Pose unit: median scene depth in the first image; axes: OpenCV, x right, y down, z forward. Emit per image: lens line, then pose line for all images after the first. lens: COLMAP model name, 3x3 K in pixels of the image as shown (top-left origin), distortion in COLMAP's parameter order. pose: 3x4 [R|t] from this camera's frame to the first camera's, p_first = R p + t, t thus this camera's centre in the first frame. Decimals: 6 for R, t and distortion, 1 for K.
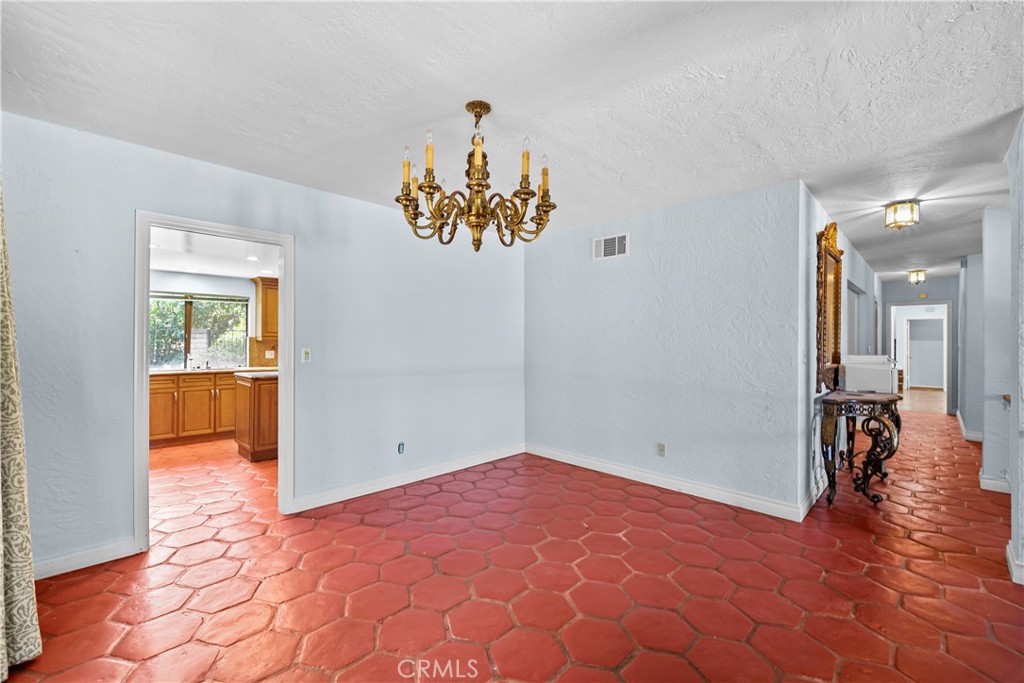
lens RADIAL K [[425.1, 0, 507.9], [0, 425.1, 340.8], [0, 0, 1]] dist [-0.000306, -0.000255]
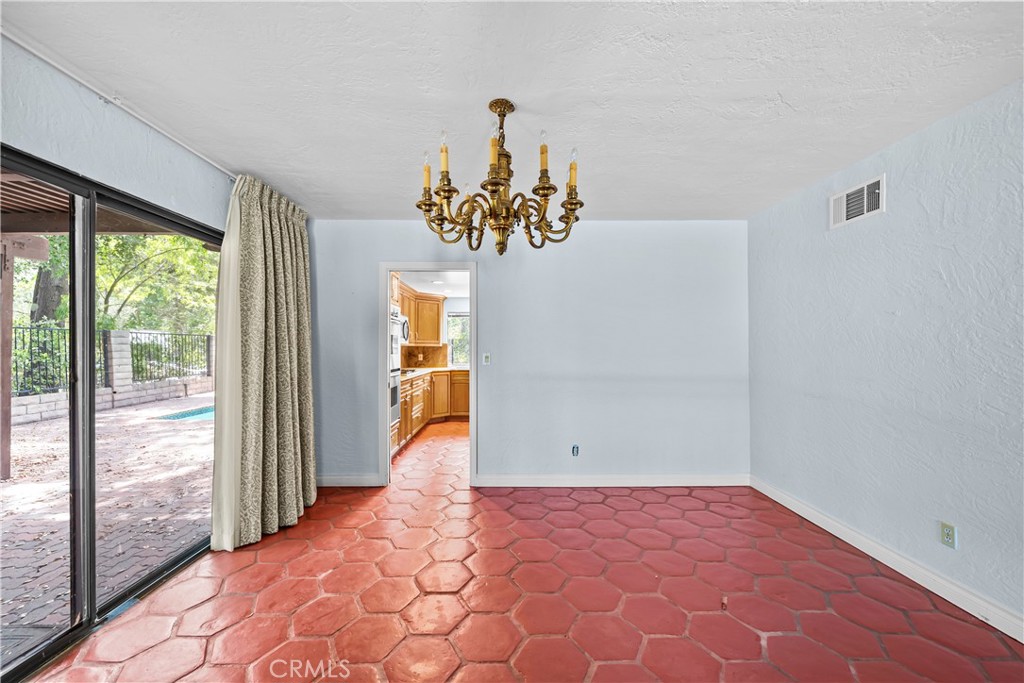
lens RADIAL K [[398.9, 0, 504.2], [0, 398.9, 342.3], [0, 0, 1]] dist [-0.003521, -0.001030]
pose [[0.705306, -0.010417, -0.708827, 0.273553], [0.009313, 0.999942, -0.005429, -0.007258], [0.708842, -0.002772, 0.705362, 0.166588]]
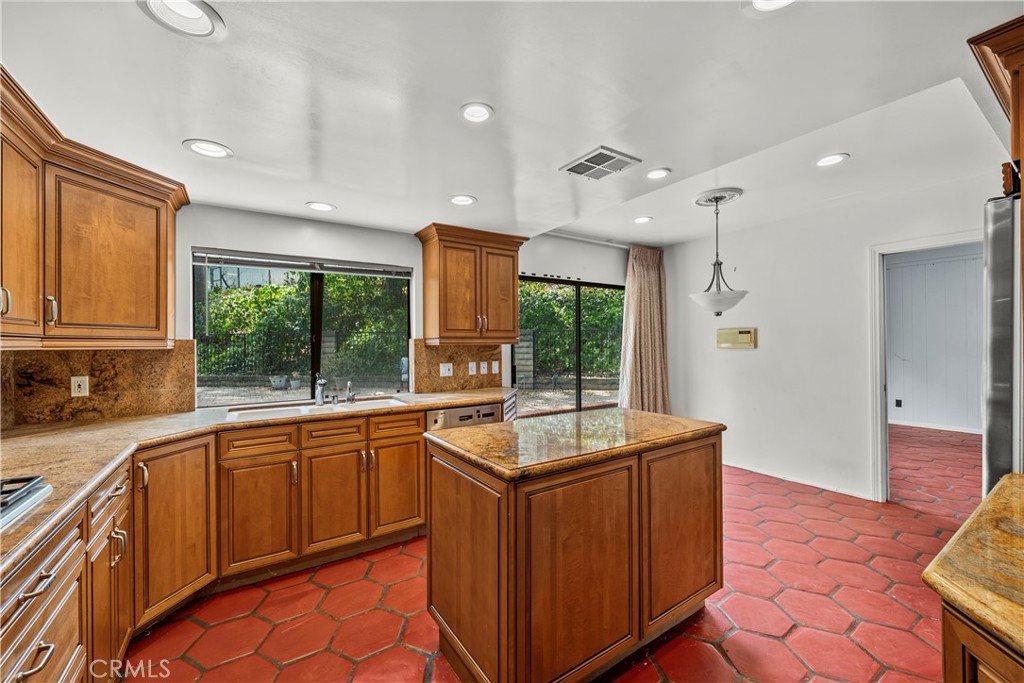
lens RADIAL K [[425.1, 0, 523.1], [0, 425.1, 341.4], [0, 0, 1]] dist [-0.000306, -0.000255]
pose [[0.981380, -0.013289, -0.191618, -0.514028], [0.013729, 0.999905, 0.000965, -0.006972], [0.191587, -0.003578, 0.981469, 0.682730]]
